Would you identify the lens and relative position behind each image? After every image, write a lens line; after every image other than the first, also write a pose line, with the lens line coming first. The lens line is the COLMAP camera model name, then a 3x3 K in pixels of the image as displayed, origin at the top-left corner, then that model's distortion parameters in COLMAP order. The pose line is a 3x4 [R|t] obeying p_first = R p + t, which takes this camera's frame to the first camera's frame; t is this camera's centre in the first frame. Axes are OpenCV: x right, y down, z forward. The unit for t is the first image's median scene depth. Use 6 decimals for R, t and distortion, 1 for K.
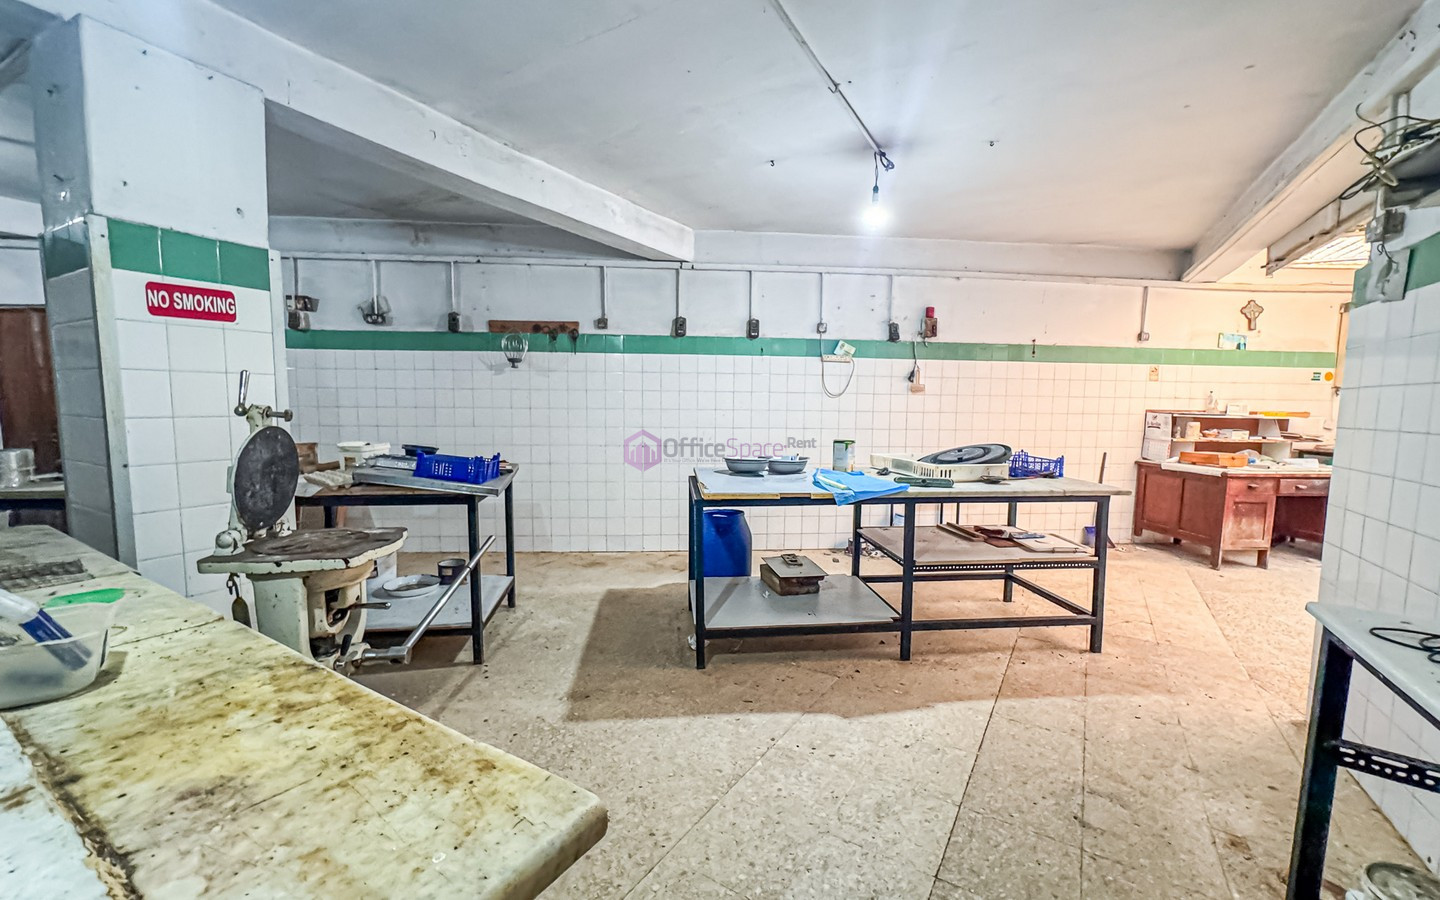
lens RADIAL K [[583.2, 0, 722.2], [0, 583.2, 447.9], [0, 0, 1]] dist [-0.000796, -0.000031]
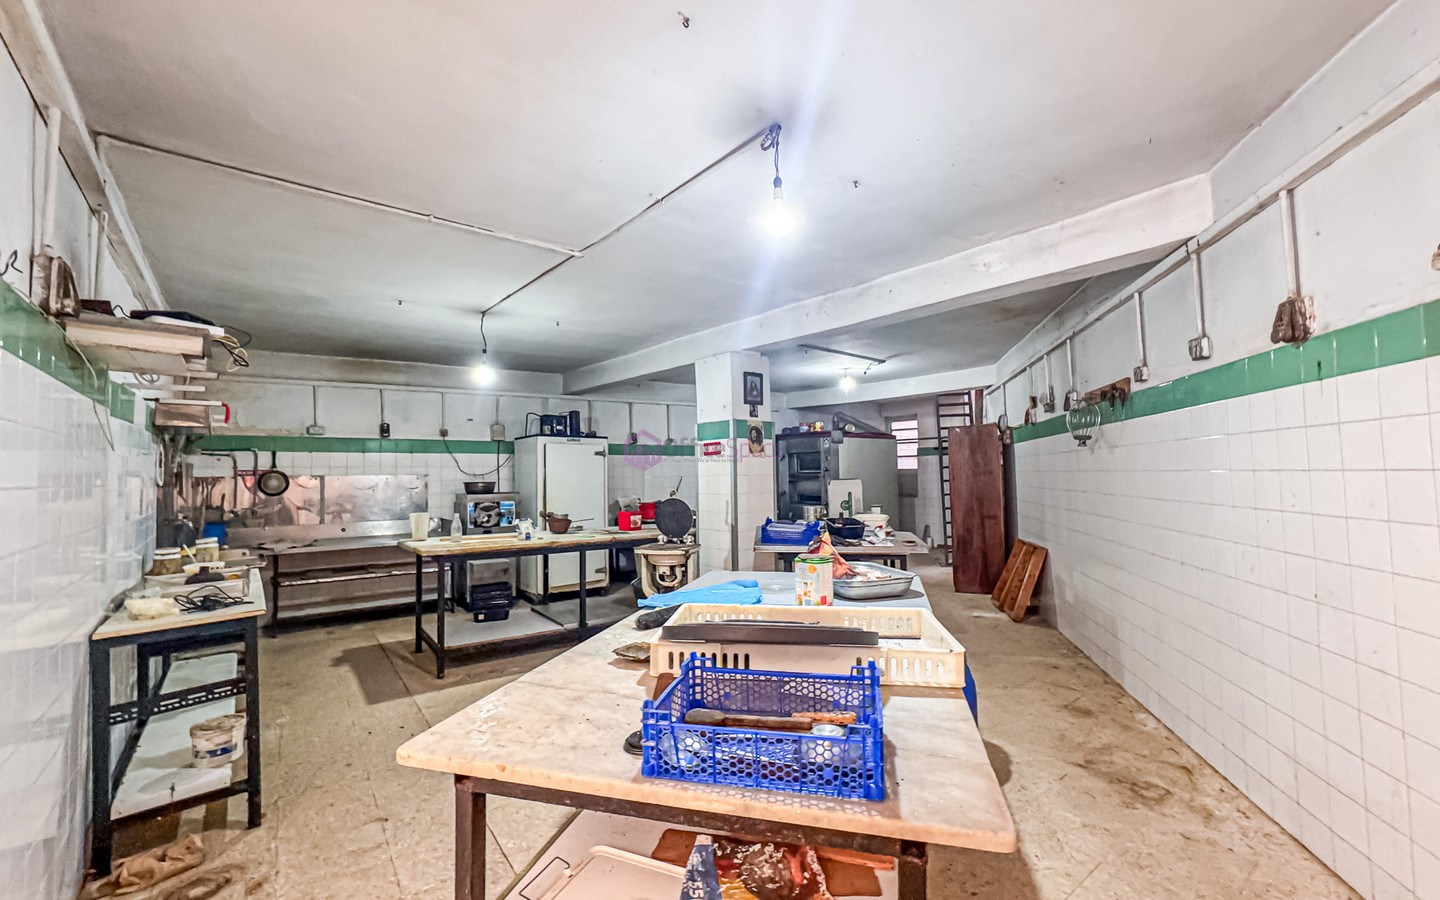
lens RADIAL K [[583.2, 0, 722.5], [0, 583.2, 449.4], [0, 0, 1]] dist [-0.000796, -0.000031]
pose [[-0.346839, -0.046092, -0.936791, 0.627829], [-0.066750, 0.997472, -0.024364, -0.078434], [0.935546, 0.054080, -0.349039, 0.815786]]
